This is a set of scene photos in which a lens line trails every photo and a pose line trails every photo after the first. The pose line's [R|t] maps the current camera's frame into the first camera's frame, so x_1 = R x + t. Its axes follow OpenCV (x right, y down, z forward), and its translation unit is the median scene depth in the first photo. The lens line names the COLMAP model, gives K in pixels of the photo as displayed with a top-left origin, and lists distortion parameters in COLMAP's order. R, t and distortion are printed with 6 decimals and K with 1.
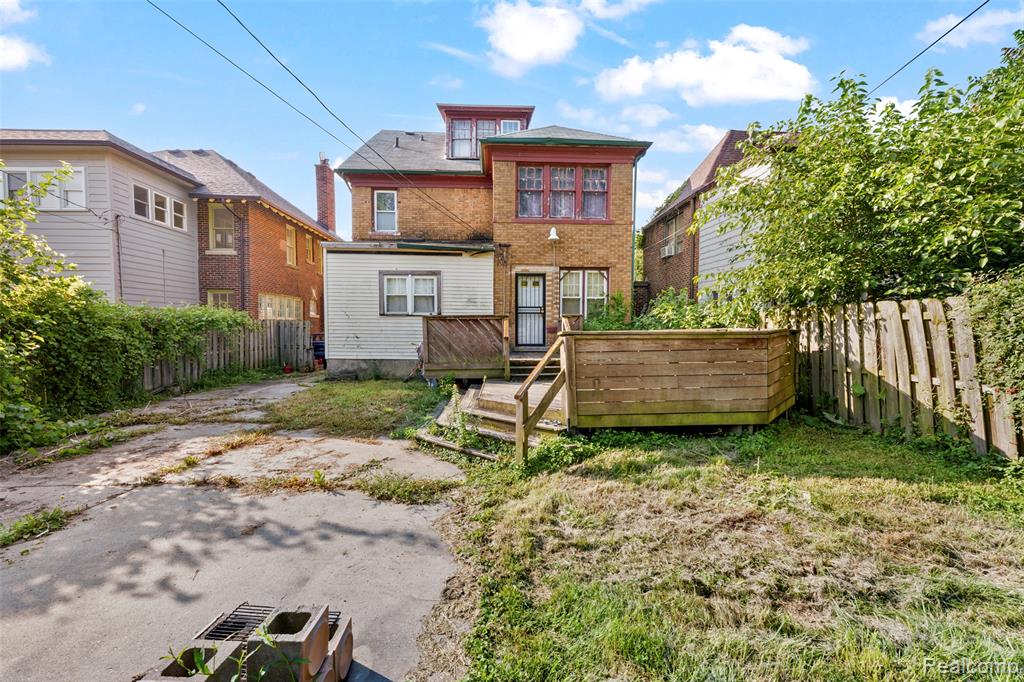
lens RADIAL K [[421.8, 0, 508.0], [0, 421.8, 328.7], [0, 0, 1]] dist [-0.001497, 0.000244]
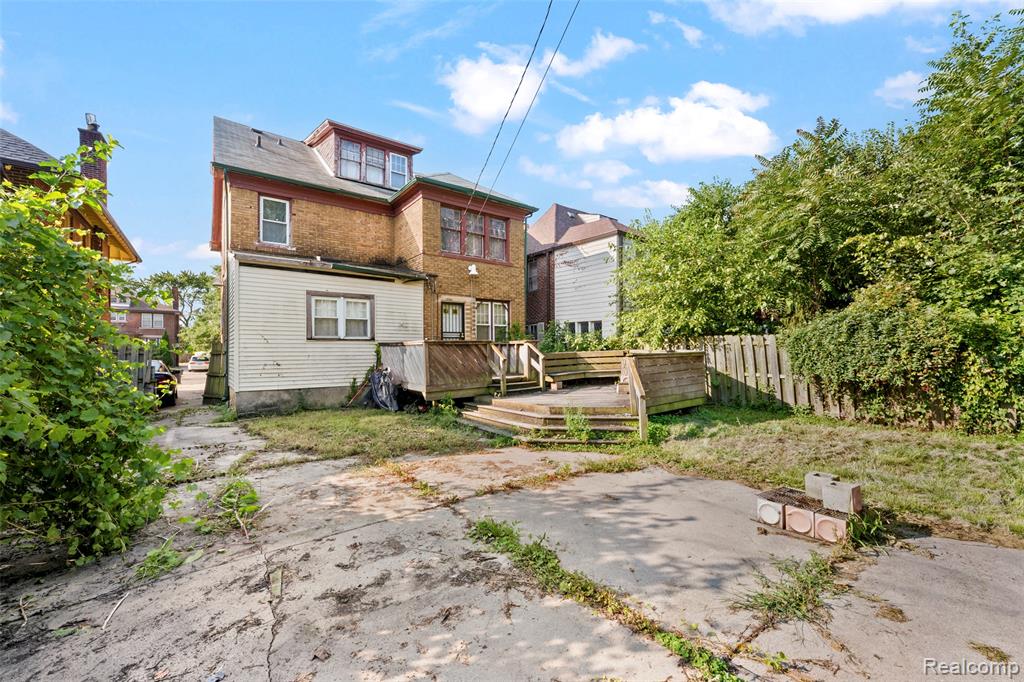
lens RADIAL K [[421.8, 0, 508.0], [0, 421.8, 328.7], [0, 0, 1]] dist [-0.001497, 0.000244]
pose [[0.813540, 0.017253, 0.581253, -0.480464], [0.011805, 0.998864, -0.046172, -0.008099], [-0.581389, 0.044424, 0.812412, 0.007783]]
